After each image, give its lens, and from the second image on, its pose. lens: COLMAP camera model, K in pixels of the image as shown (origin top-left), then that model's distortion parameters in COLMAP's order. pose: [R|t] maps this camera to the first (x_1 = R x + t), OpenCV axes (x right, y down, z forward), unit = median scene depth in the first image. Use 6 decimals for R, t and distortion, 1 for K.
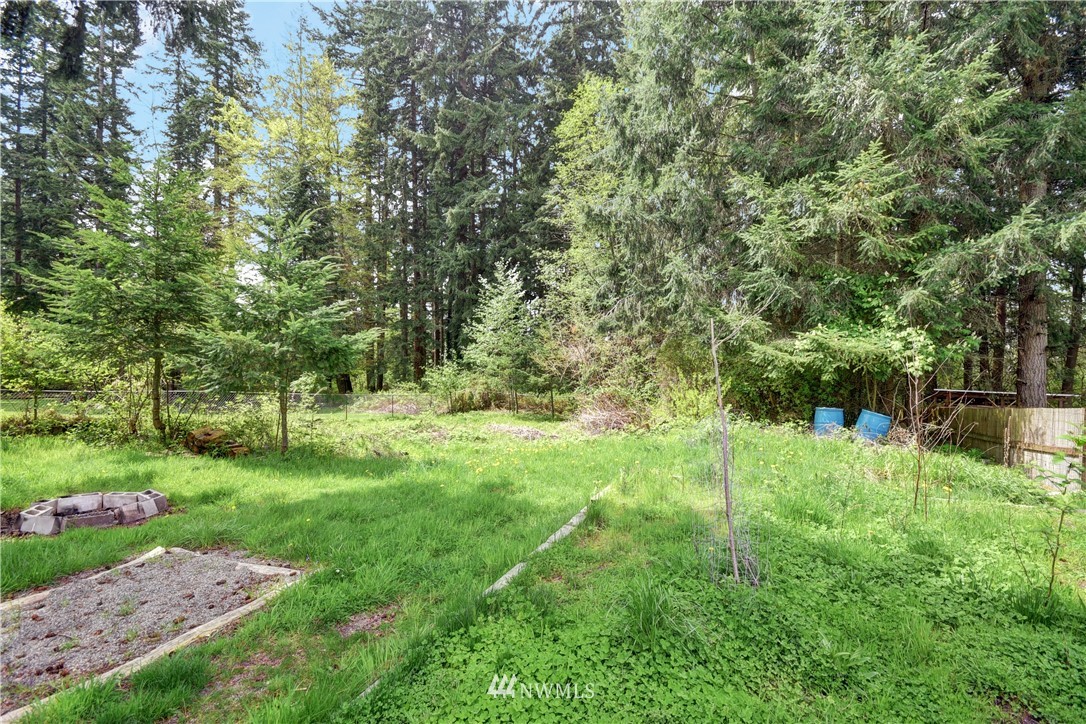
lens RADIAL K [[546.7, 0, 543.1], [0, 546.7, 363.4], [0, 0, 1]] dist [-0.002320, -0.000250]
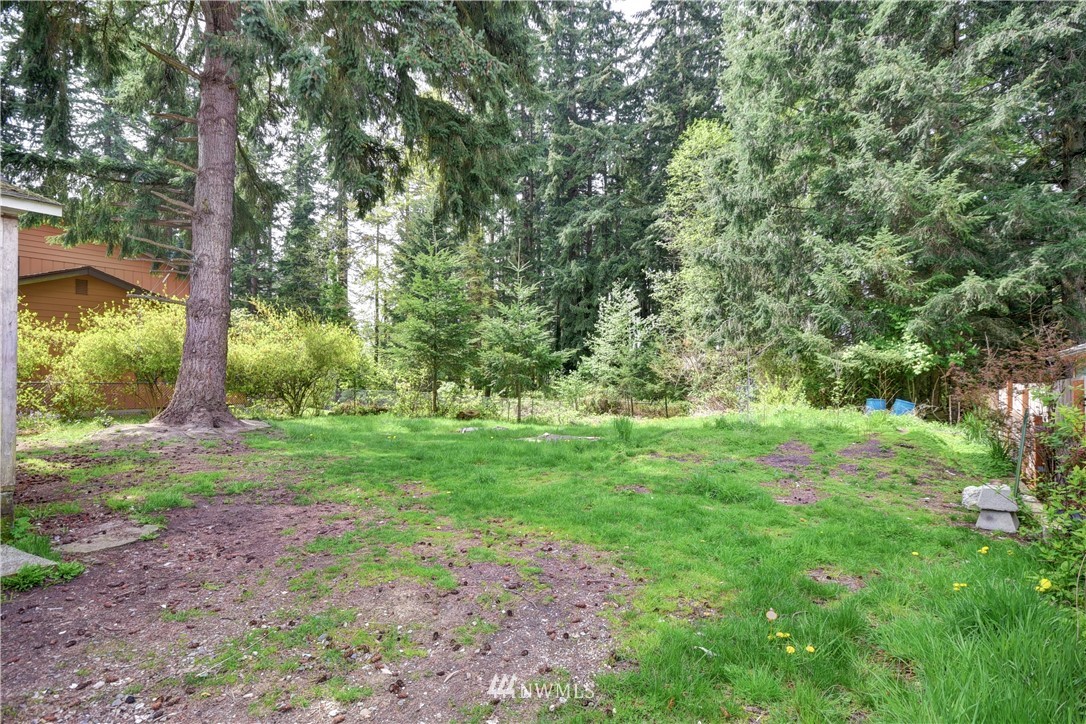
lens RADIAL K [[631.5, 0, 542.4], [0, 631.5, 353.3], [0, 0, 1]] dist [0.007607, 0.001511]
pose [[0.987594, -0.010524, -0.156676, -0.040022], [0.004555, 0.999252, -0.038407, 0.011832], [0.156963, 0.037217, 0.986903, -0.414780]]
